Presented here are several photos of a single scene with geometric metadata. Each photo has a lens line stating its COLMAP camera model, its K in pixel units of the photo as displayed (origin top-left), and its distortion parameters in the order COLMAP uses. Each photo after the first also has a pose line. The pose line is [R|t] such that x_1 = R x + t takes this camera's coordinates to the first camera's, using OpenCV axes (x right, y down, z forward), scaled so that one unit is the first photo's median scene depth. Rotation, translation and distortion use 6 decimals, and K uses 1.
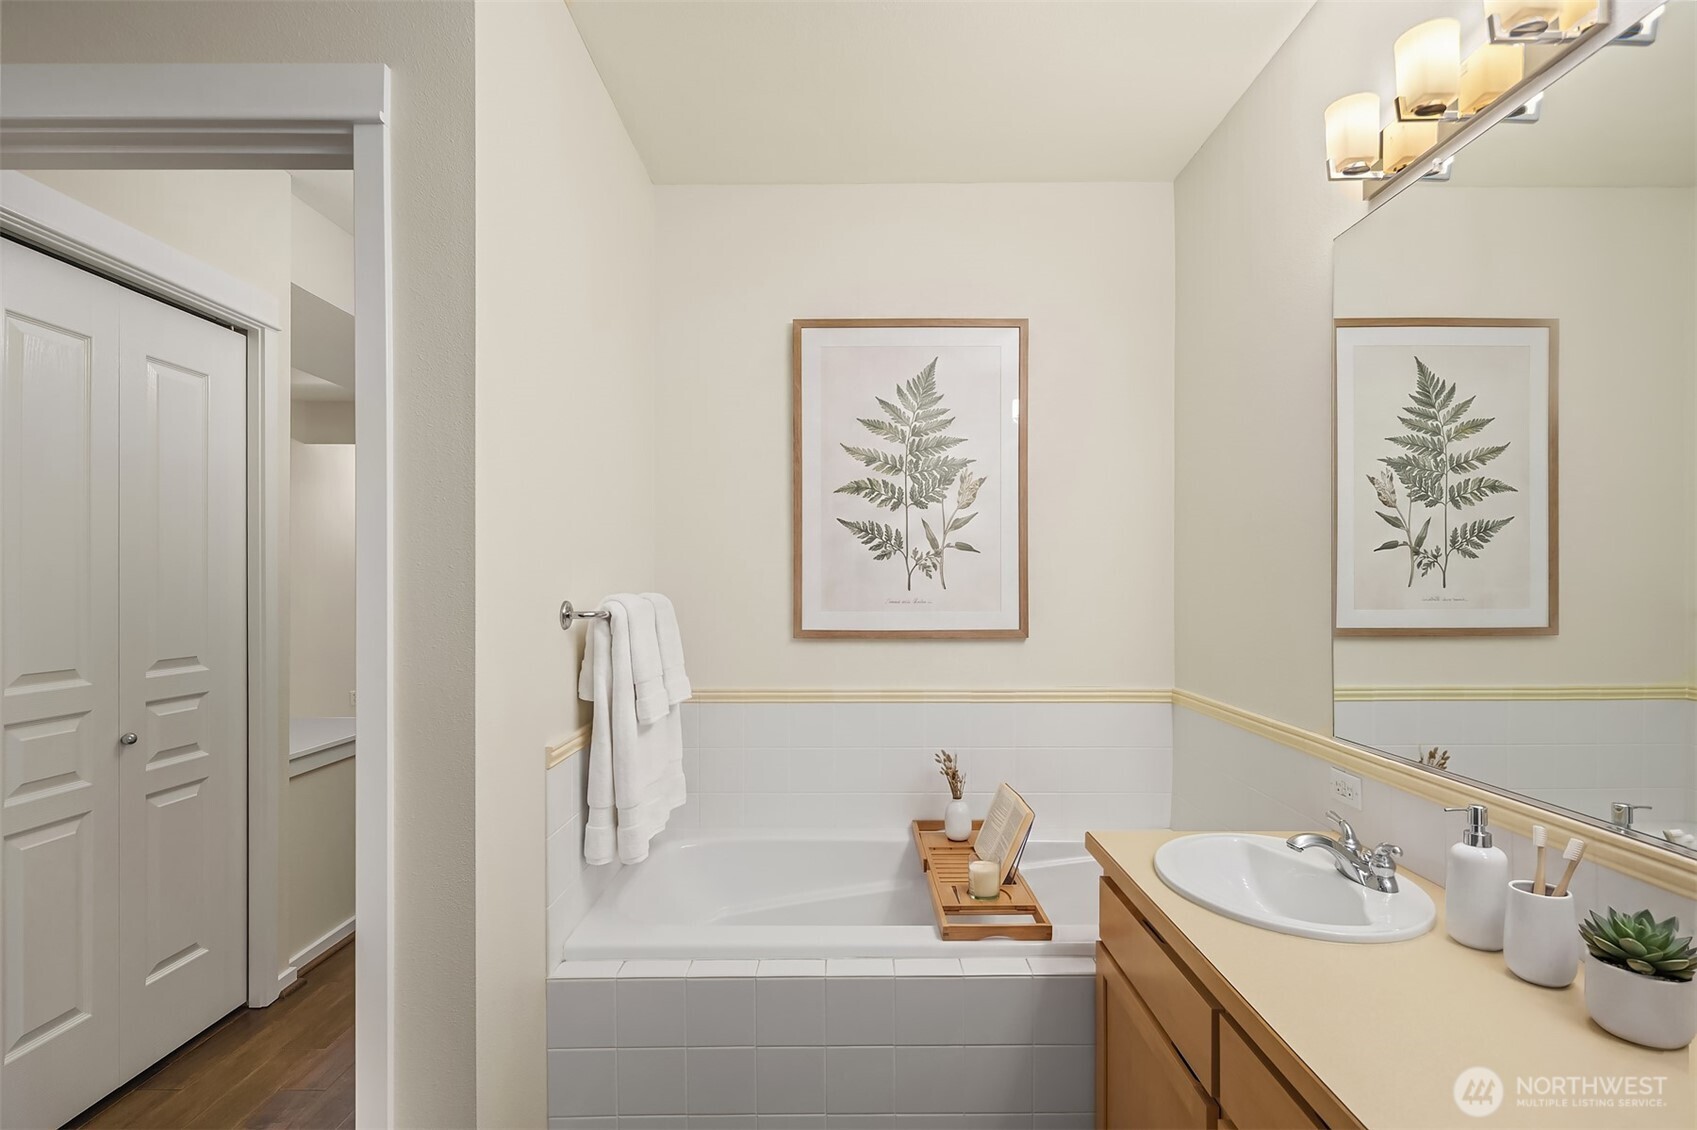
lens RADIAL K [[827.4, 0, 852.8], [0, 827.4, 588.0], [0, 0, 1]] dist [-0.000990, -0.000153]
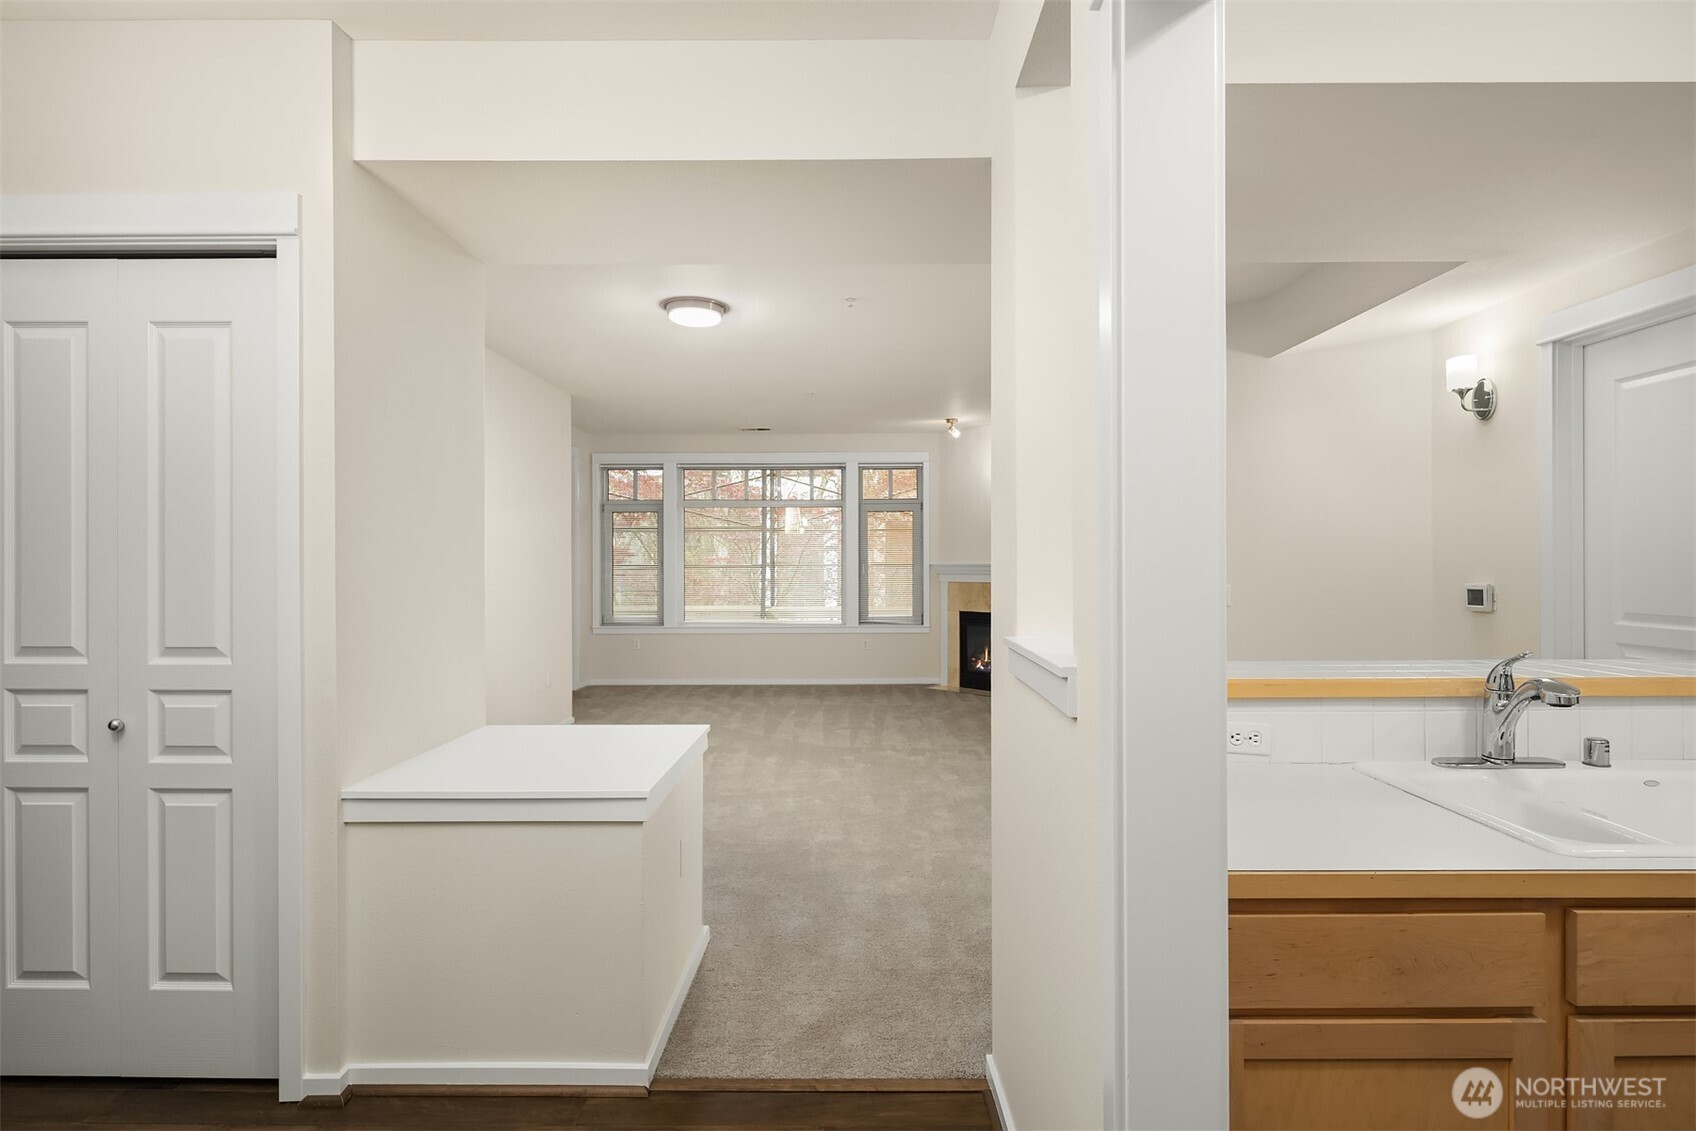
lens RADIAL K [[795.0, 0, 876.0], [0, 795.0, 561.3], [0, 0, 1]] dist [0.000058, 0.000054]
pose [[-0.008421, -0.001206, -0.999964, 0.043629], [0.001336, 0.999998, -0.001217, -0.007180], [0.999964, -0.001347, -0.008420, 1.585504]]
